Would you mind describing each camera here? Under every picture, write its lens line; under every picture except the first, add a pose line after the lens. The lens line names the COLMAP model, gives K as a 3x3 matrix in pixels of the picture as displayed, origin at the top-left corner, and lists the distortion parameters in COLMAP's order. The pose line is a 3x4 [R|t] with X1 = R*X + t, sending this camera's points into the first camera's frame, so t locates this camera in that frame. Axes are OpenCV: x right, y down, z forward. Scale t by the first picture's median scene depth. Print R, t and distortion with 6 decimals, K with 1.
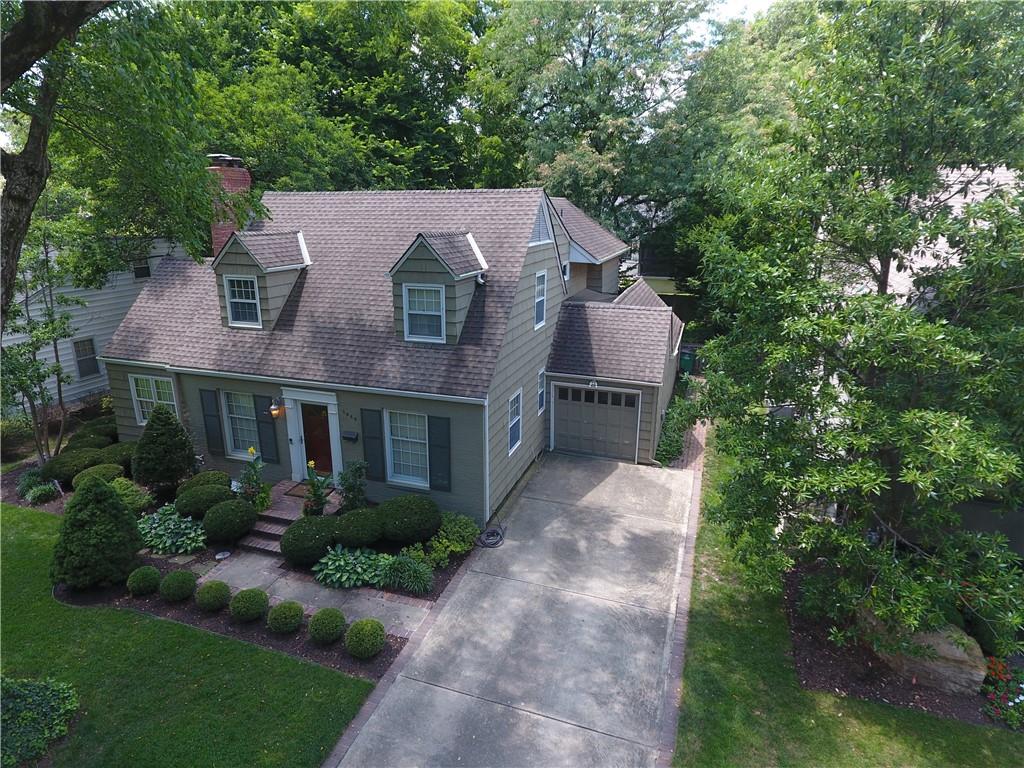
lens RADIAL K [[610.9, 0, 508.4], [0, 610.9, 385.6], [0, 0, 1]] dist [-0.004852, 0.000405]
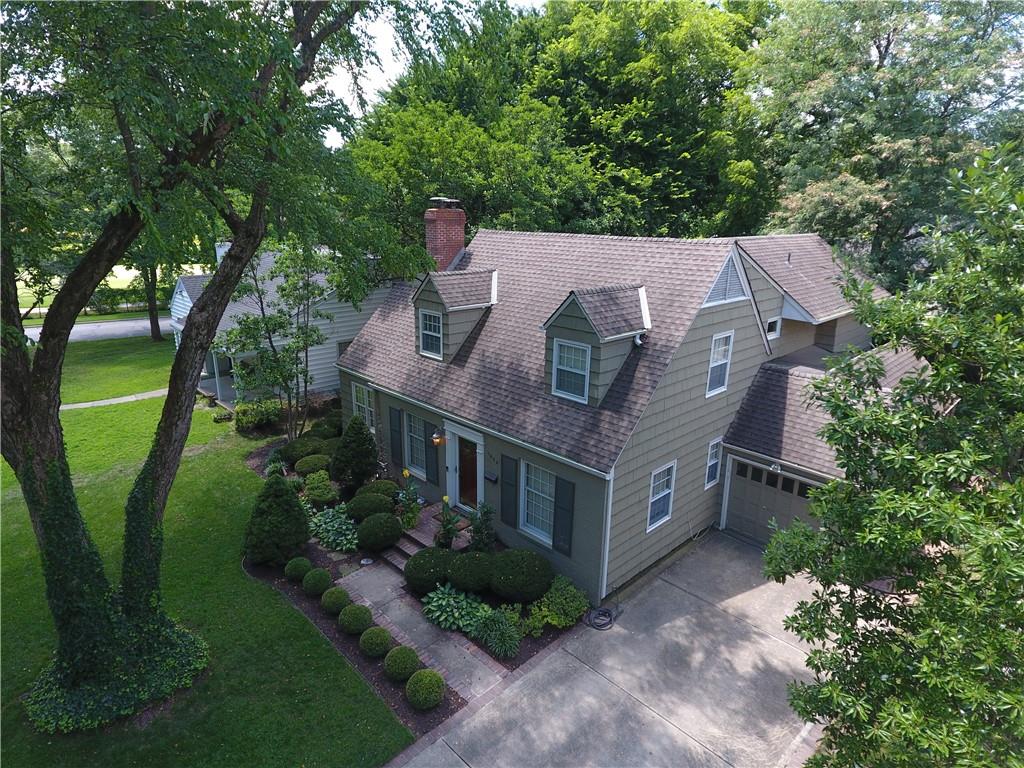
lens RADIAL K [[610.9, 0, 501.7], [0, 610.9, 384.5], [0, 0, 1]] dist [-0.004852, 0.000405]
pose [[0.886489, 0.138758, -0.441456, 0.184509], [-0.139951, 0.989702, 0.030047, -0.102664], [0.441079, 0.035146, 0.896780, 0.072902]]
